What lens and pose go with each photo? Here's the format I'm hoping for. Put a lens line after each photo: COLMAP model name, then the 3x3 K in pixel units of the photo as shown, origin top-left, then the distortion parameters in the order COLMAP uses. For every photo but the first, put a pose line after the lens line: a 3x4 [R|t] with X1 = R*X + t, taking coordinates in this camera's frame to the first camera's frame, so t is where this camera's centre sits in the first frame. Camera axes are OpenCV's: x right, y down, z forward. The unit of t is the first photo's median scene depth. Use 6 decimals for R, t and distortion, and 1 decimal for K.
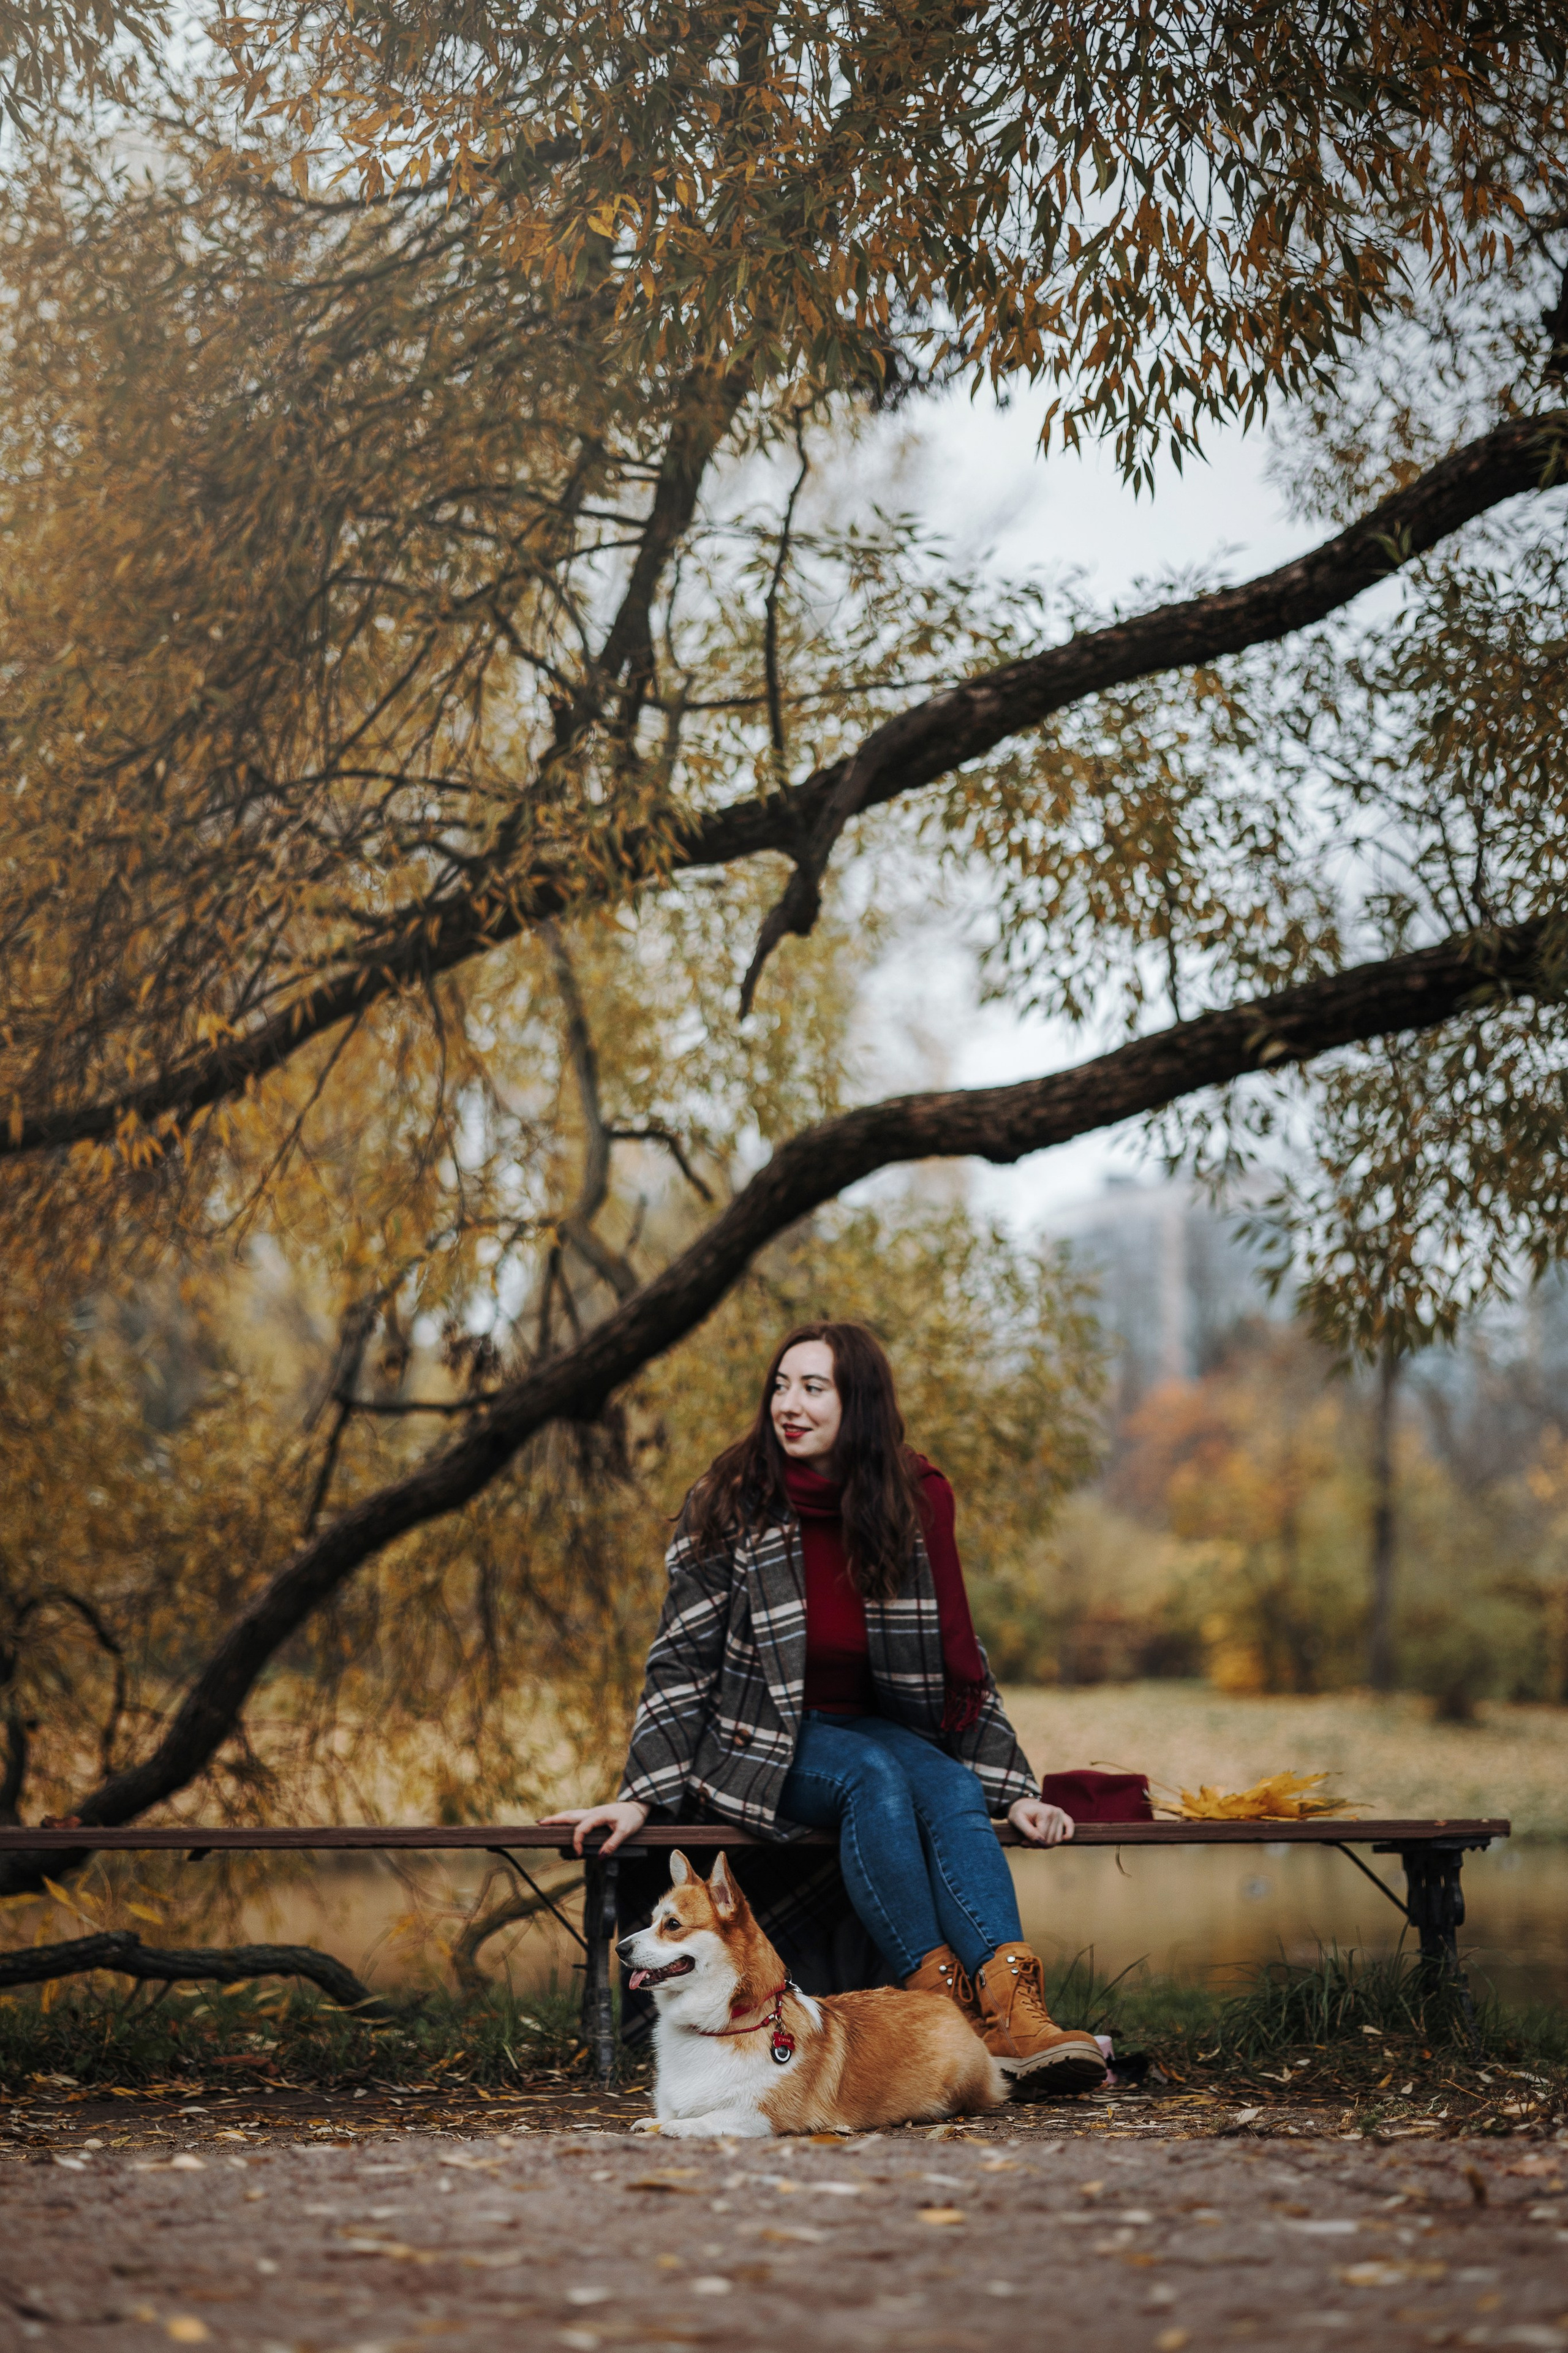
lens RADIAL K [[5545.0, 0, 817.6], [0, 5545.0, 1231.5], [0, 0, 1]] dist [0.323410, 0.000000]
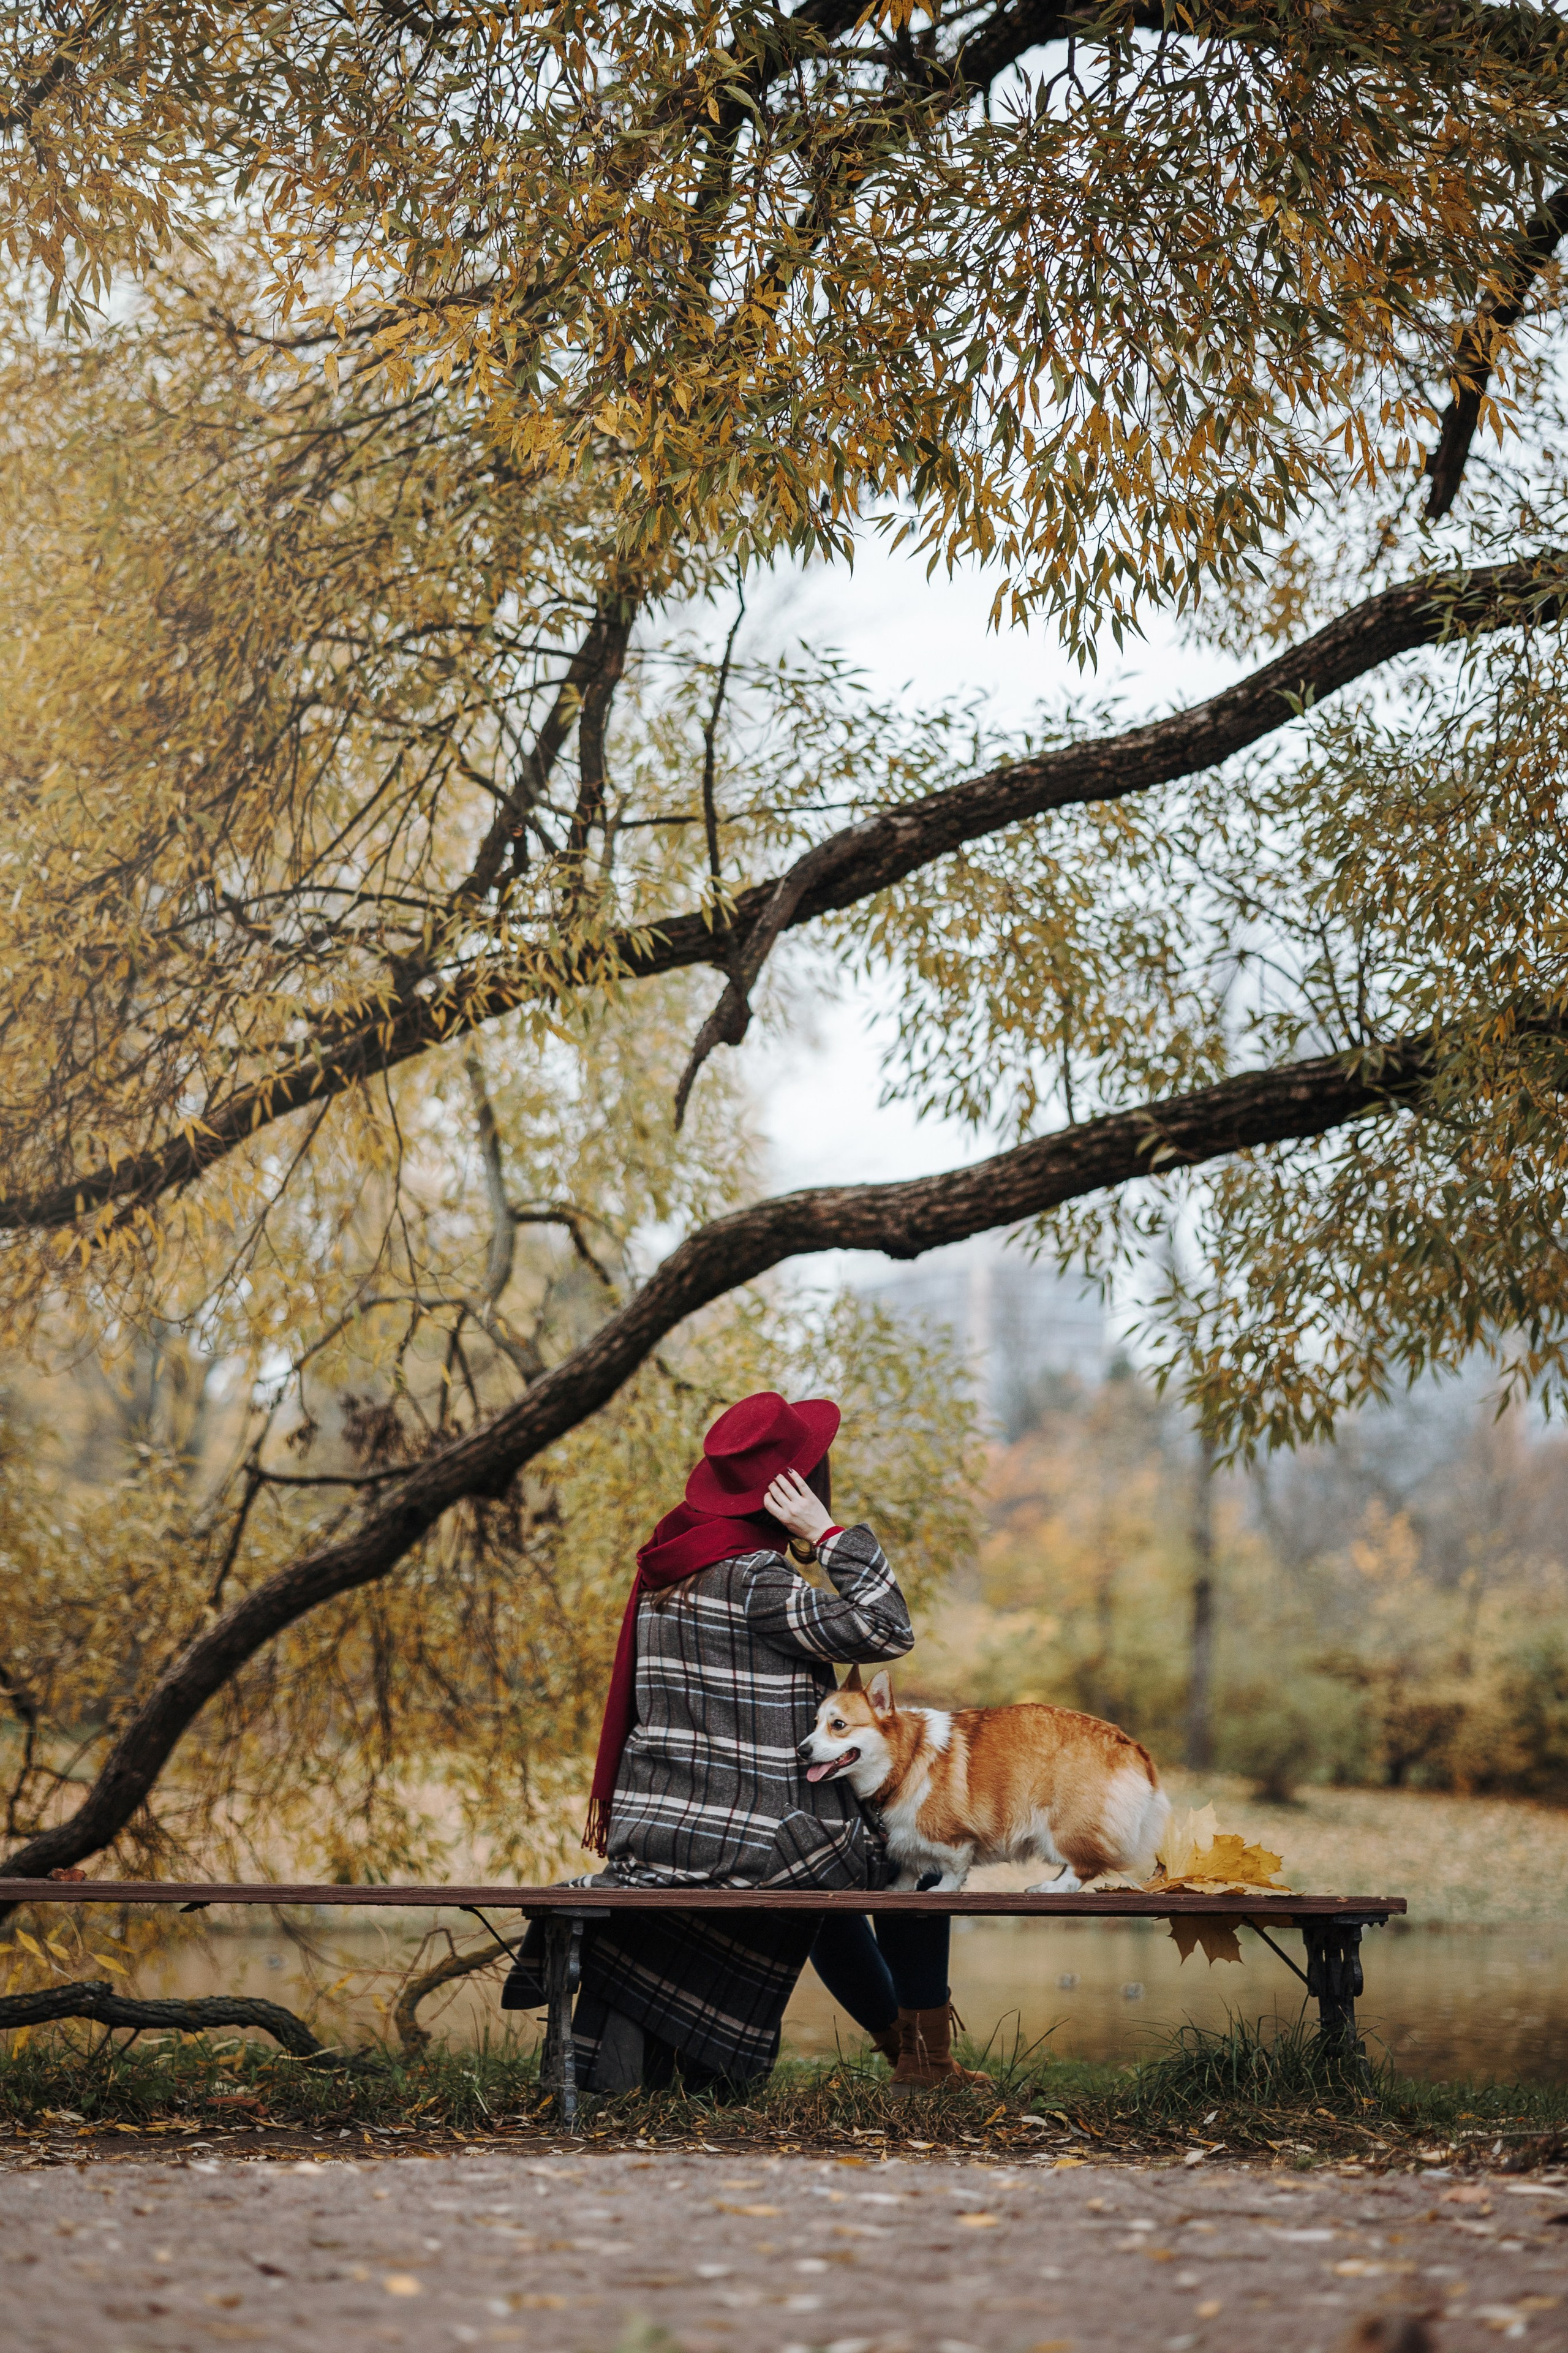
lens RADIAL K [[5951.1, 0, 698.6], [0, 5951.1, 1056.7], [0, 0, 1]] dist [0.278887, 0.000000]
pose [[0.999574, 0.019243, 0.021929, -0.032195], [-0.018466, 0.999214, -0.035082, -0.010680], [-0.022587, 0.034662, 0.999144, -0.125567]]
